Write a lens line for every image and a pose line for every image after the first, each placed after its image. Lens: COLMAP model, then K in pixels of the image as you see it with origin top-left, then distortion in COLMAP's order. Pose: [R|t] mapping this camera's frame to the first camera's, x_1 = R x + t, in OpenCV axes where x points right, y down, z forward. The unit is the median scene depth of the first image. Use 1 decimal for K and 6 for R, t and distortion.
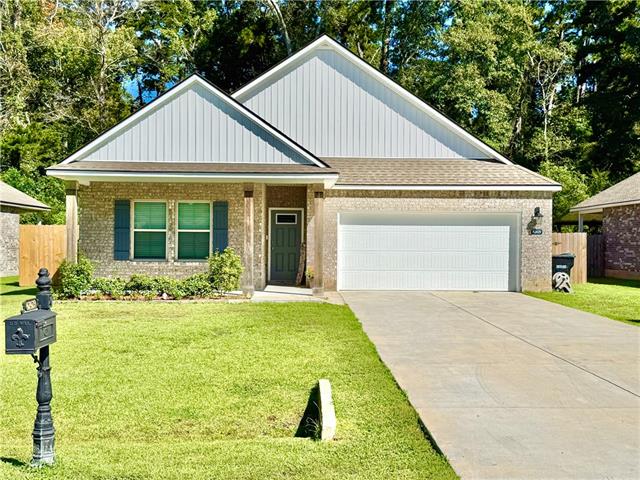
lens RADIAL K [[833.6, 0, 320.4], [0, 833.6, 245.5], [0, 0, 1]] dist [0.111516, 0.000000]
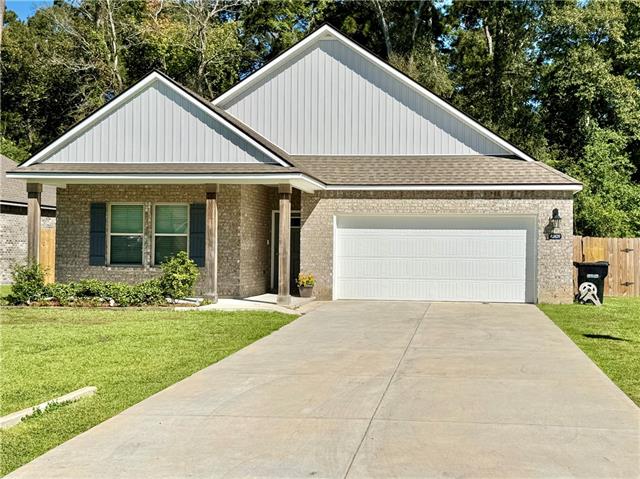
lens RADIAL K [[917.7, 0, 319.9], [0, 917.7, 235.3], [0, 0, 1]] dist [0.126523, 0.000000]
pose [[0.987956, 0.000288, -0.154733, 0.163053], [-0.003243, 0.999817, -0.018846, 0.001877], [0.154699, 0.019120, 0.987777, -0.005745]]
